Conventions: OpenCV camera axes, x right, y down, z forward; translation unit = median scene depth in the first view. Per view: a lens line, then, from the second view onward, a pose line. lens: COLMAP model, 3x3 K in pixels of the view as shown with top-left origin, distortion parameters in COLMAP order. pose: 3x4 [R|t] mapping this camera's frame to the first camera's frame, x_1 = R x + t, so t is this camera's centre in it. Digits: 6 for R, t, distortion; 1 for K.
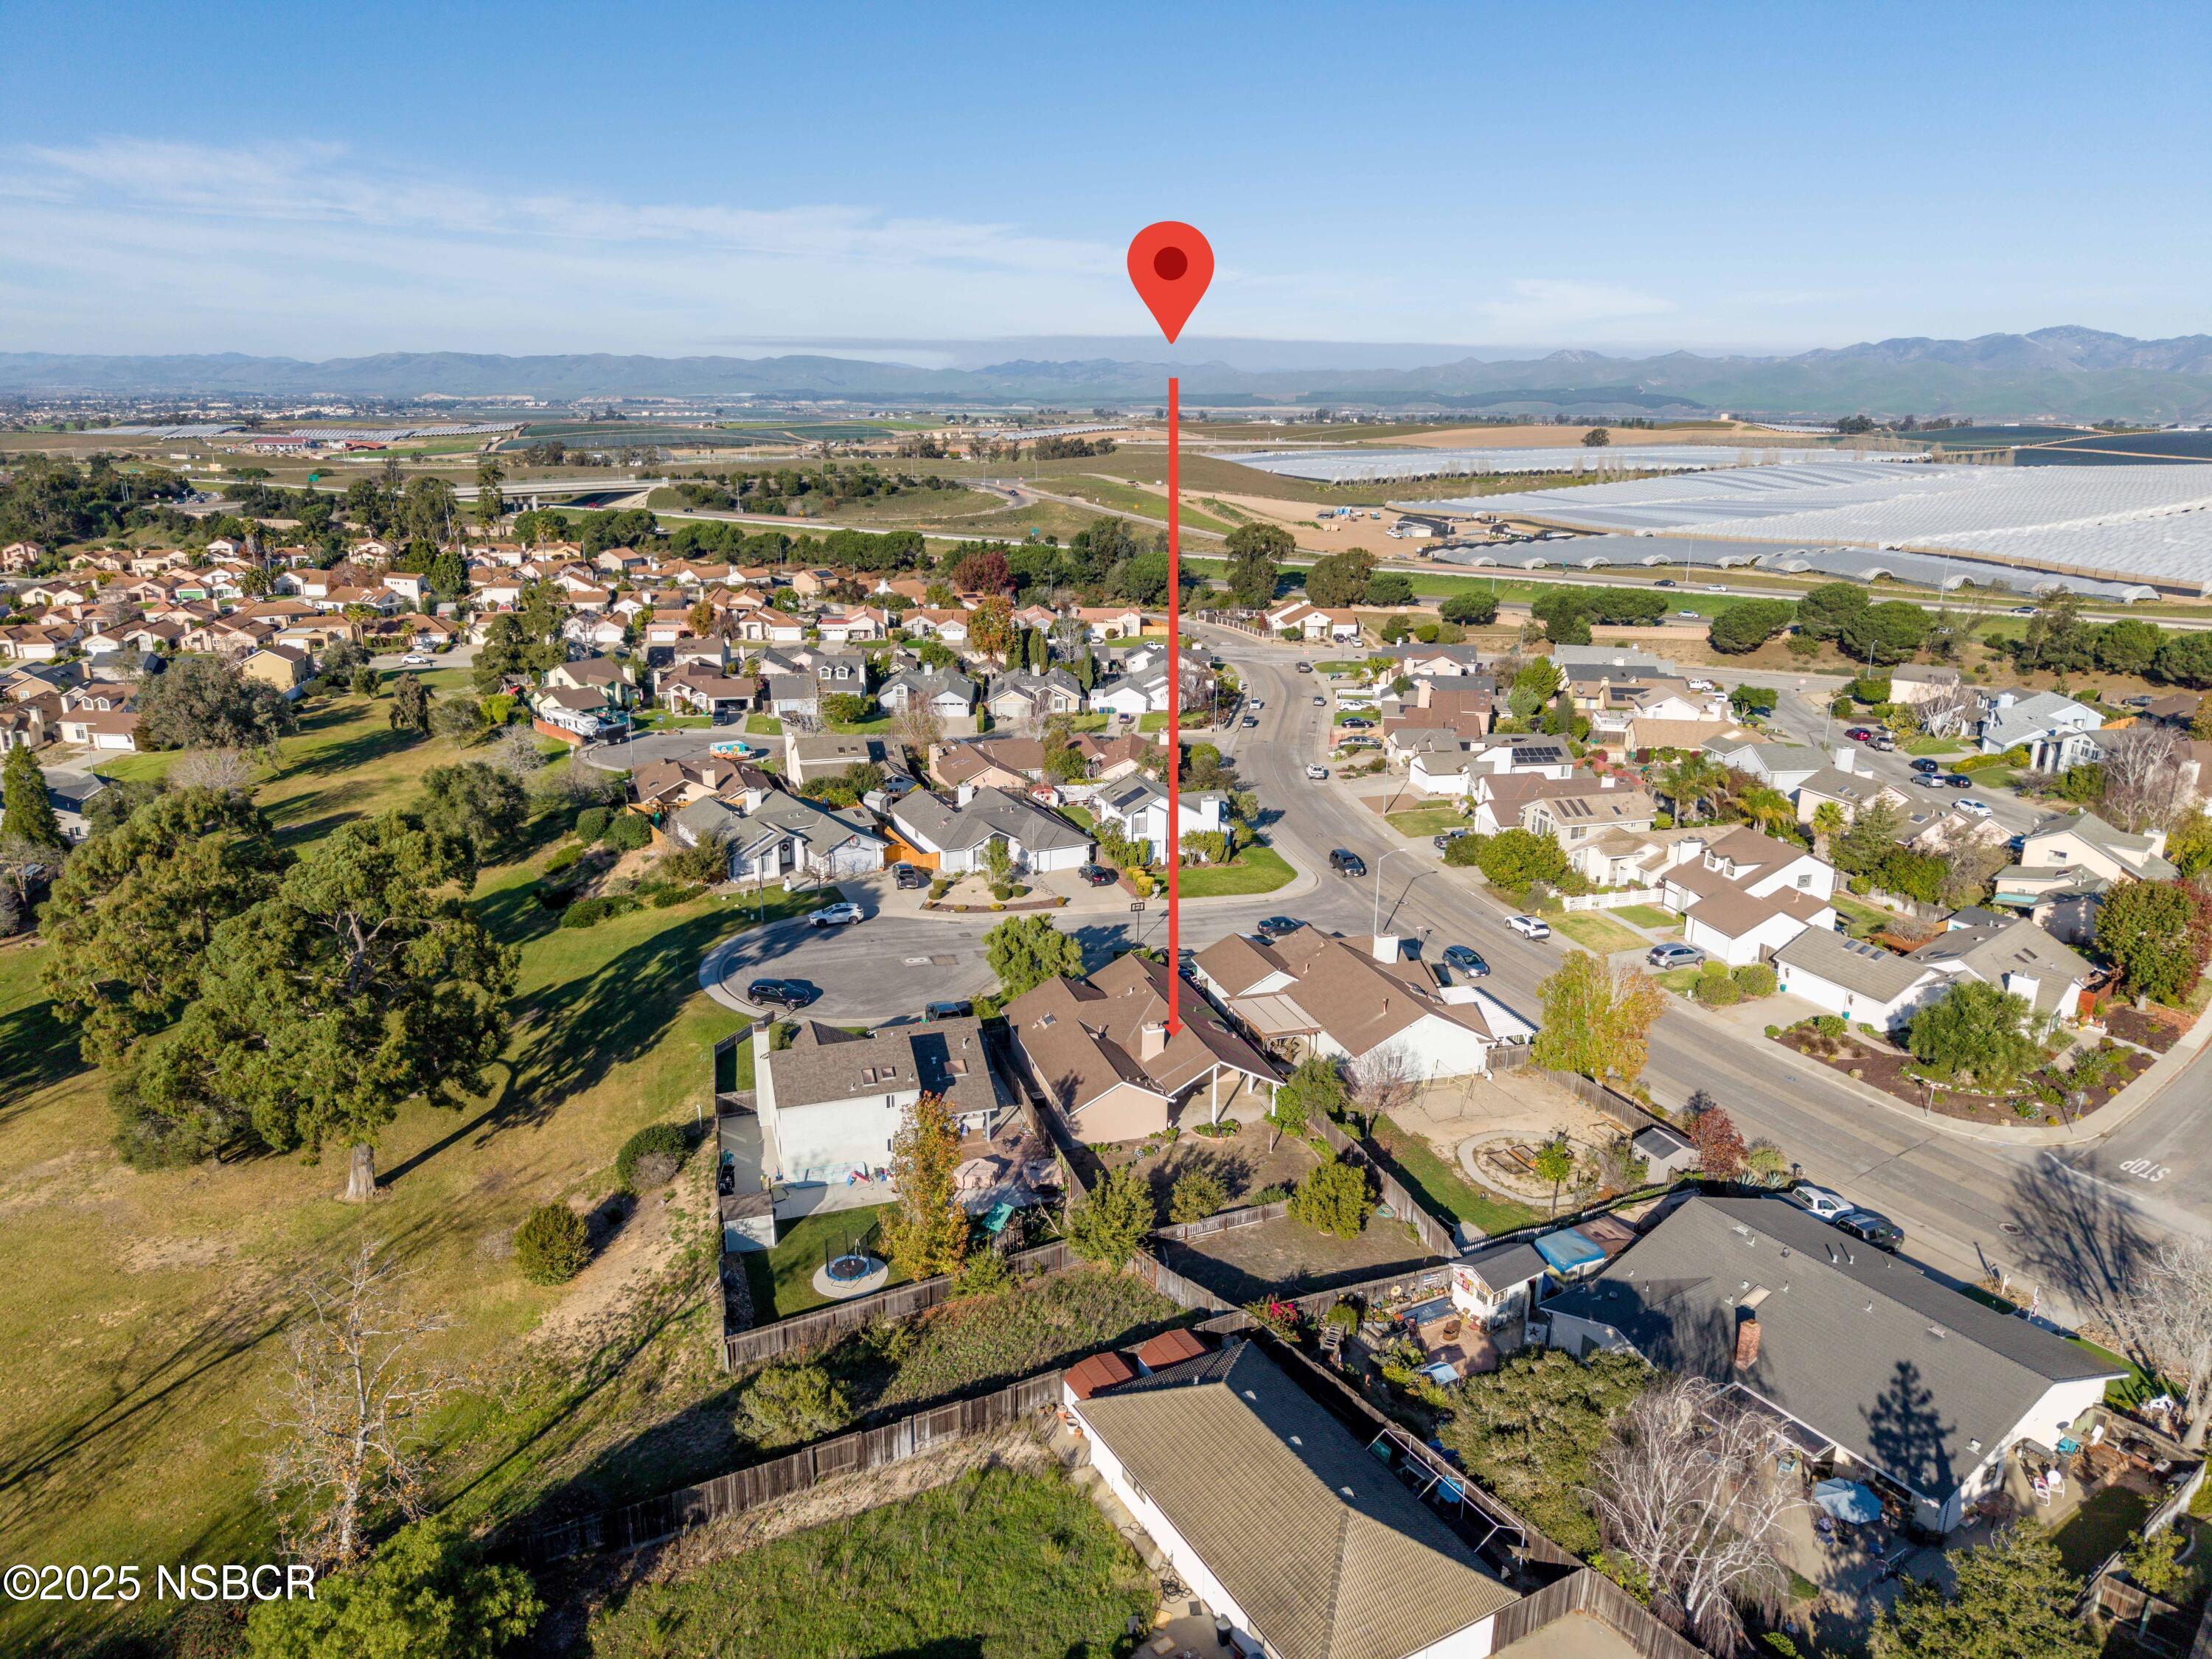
lens RADIAL K [[1465.5, 0, 1101.2], [0, 1465.5, 872.7], [0, 0, 1]] dist [0.028202, -0.029917]
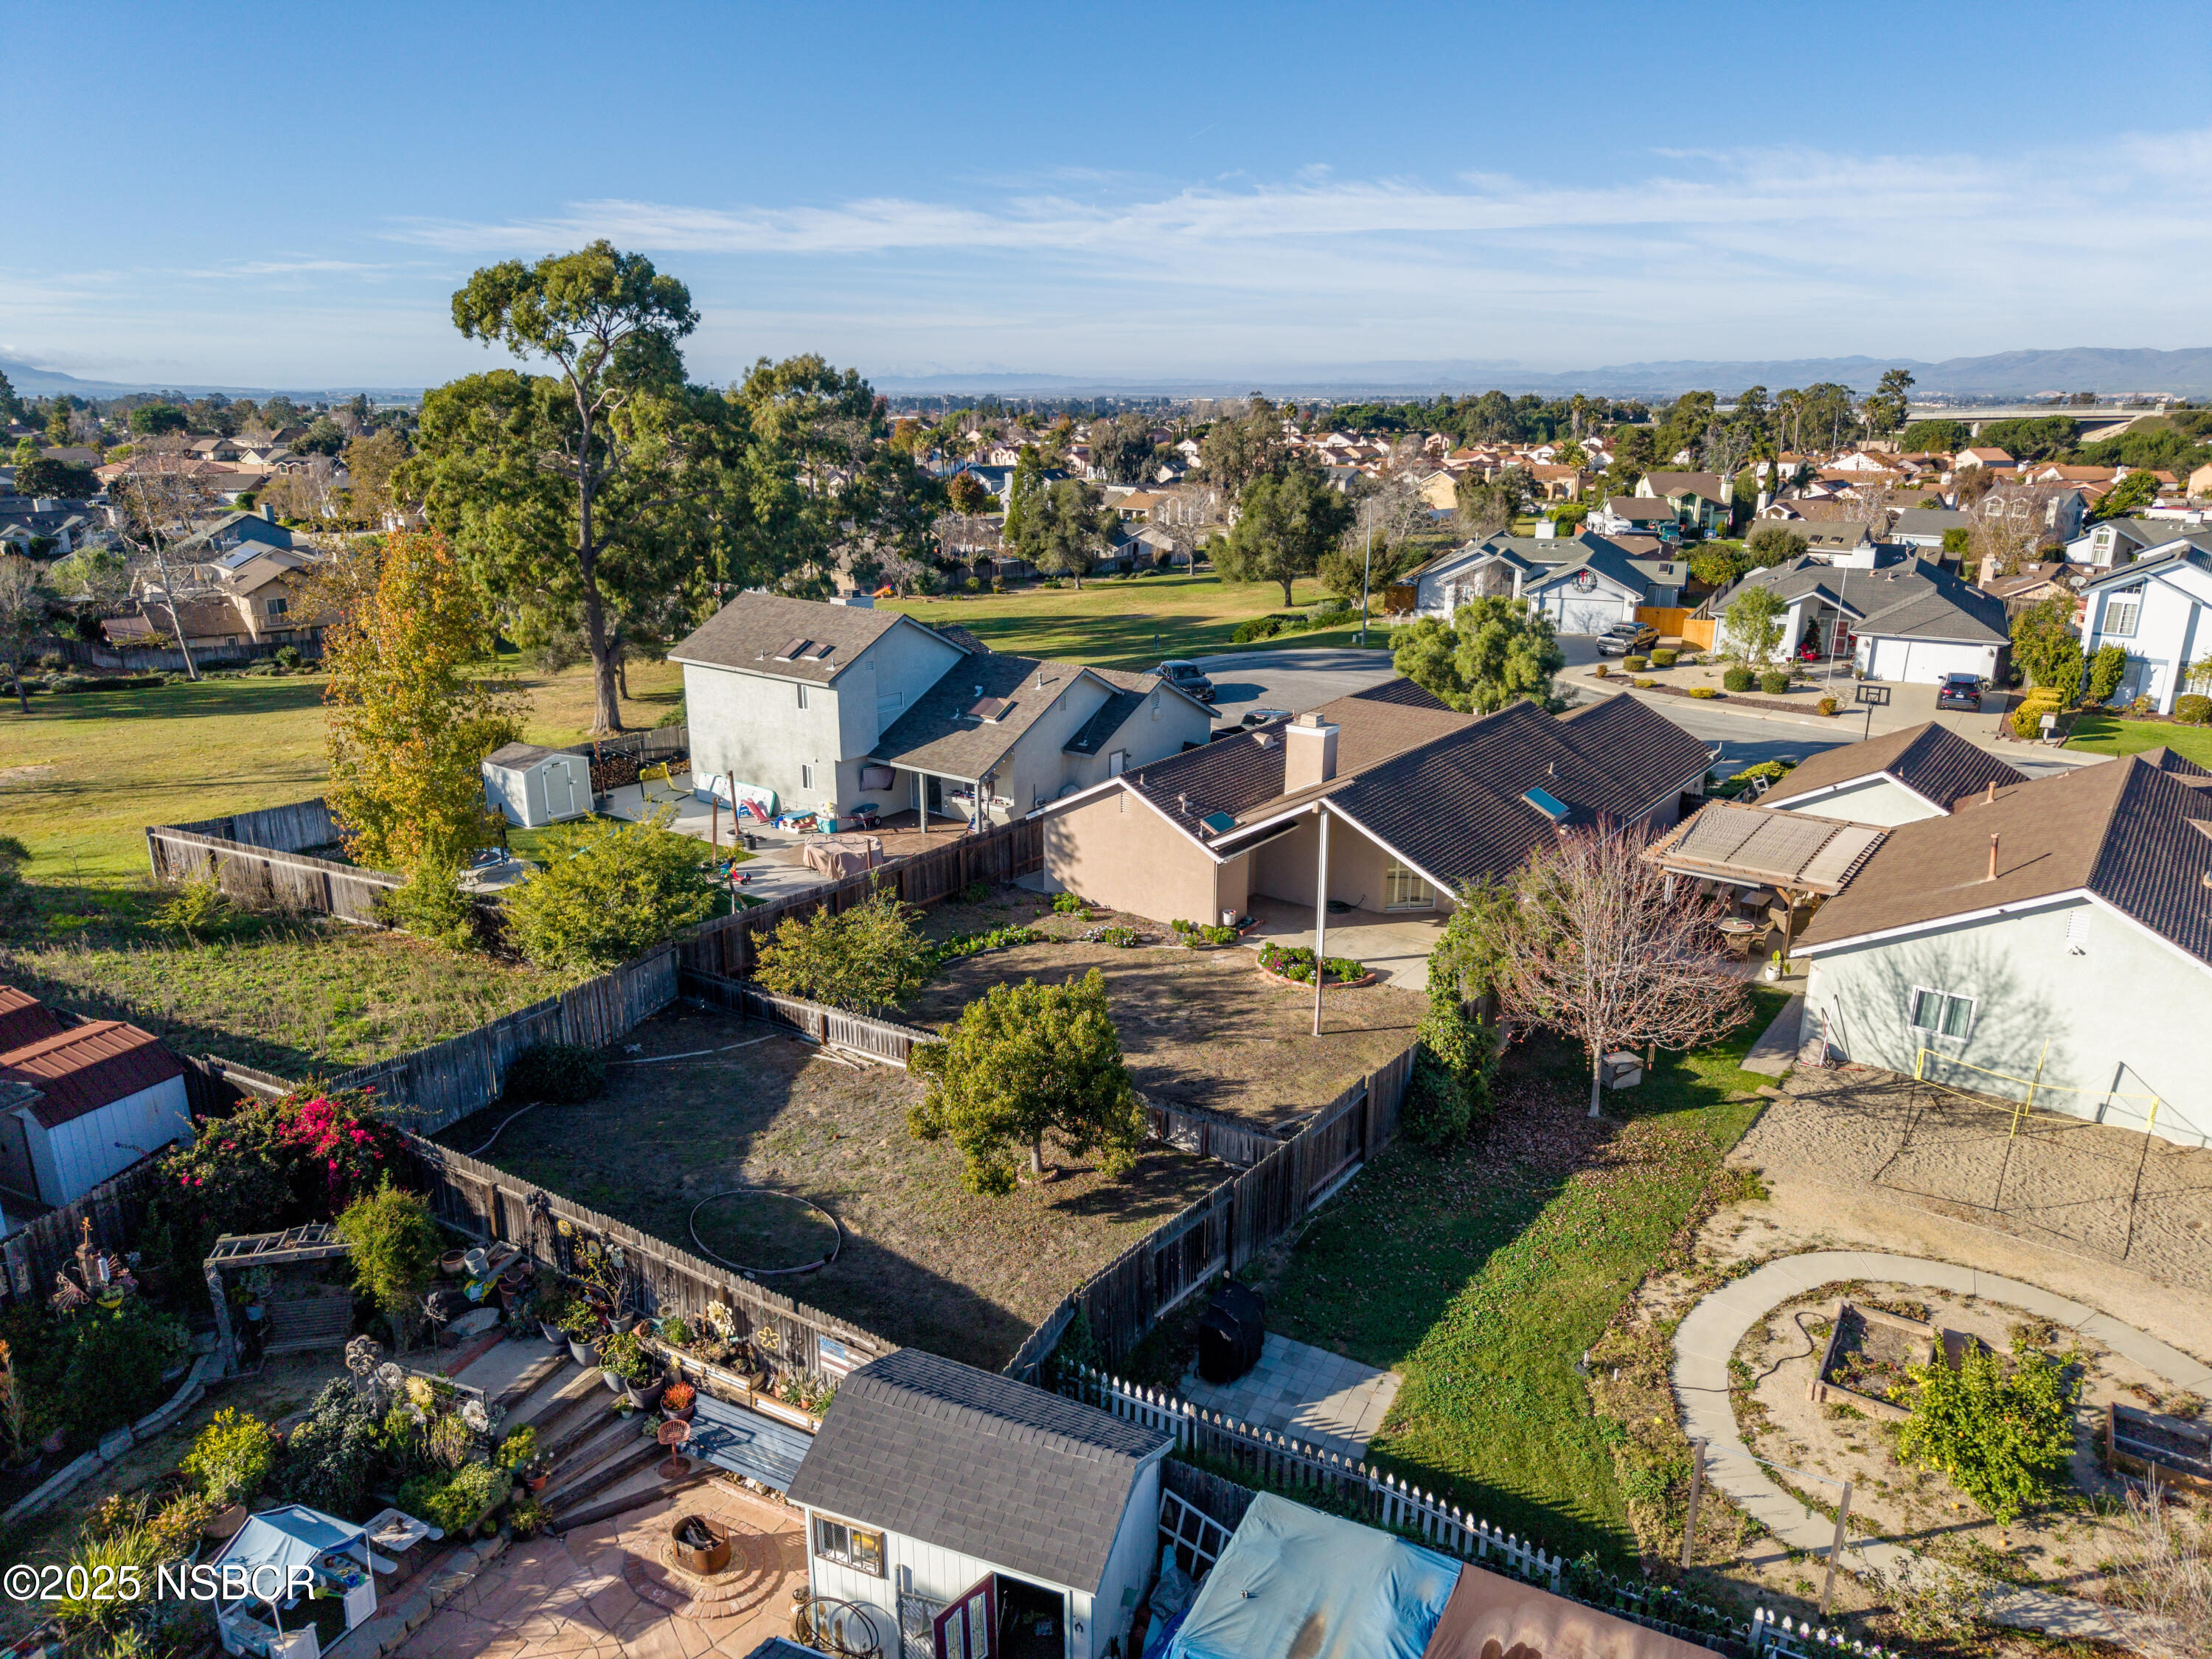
lens RADIAL K [[1452.1, 0, 1101.6], [0, 1452.1, 895.8], [0, 0, 1]] dist [0.031409, -0.030733]
pose [[0.572062, 0.262827, -0.776960, 0.225190], [-0.252092, 0.957759, 0.138376, 0.070546], [0.780509, 0.116706, 0.614154, 0.432111]]
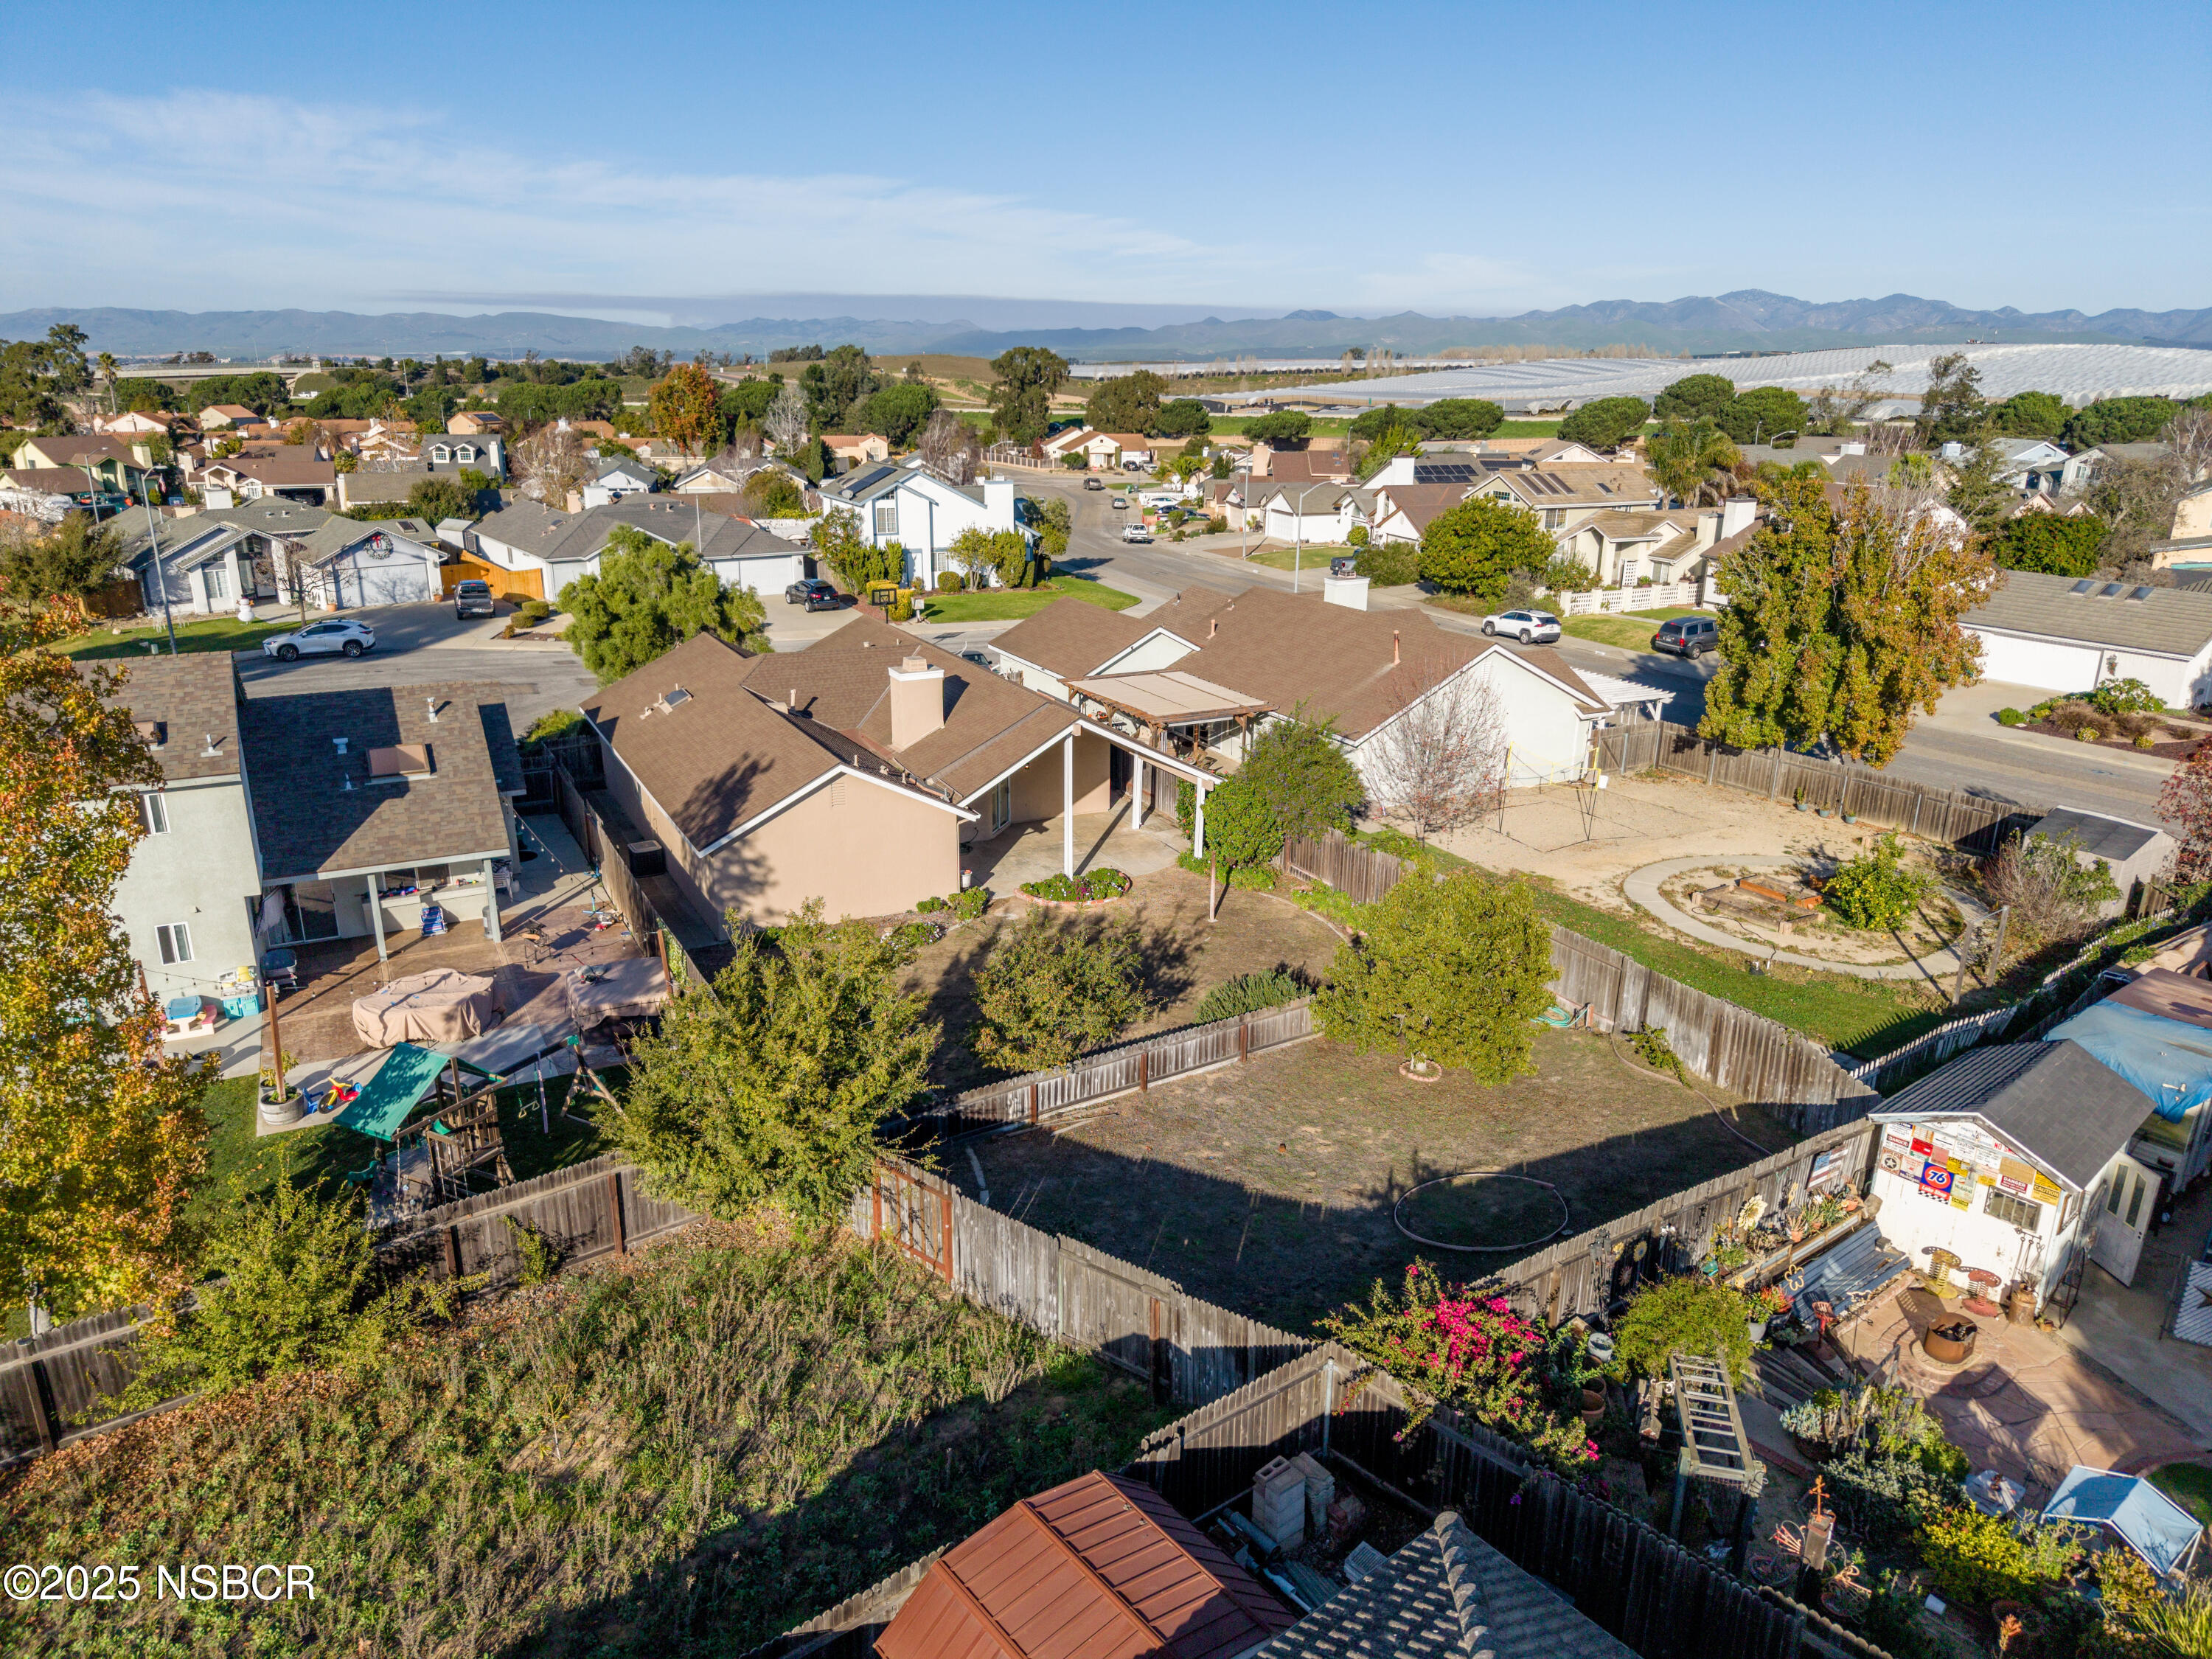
lens RADIAL K [[1465.5, 0, 1101.2], [0, 1465.5, 872.7], [0, 0, 1]] dist [0.028202, -0.029917]
pose [[0.986847, -0.055441, 0.151851, 0.013365], [0.052010, 0.998296, 0.026473, 0.099455], [-0.153060, -0.018227, 0.988049, 0.359932]]
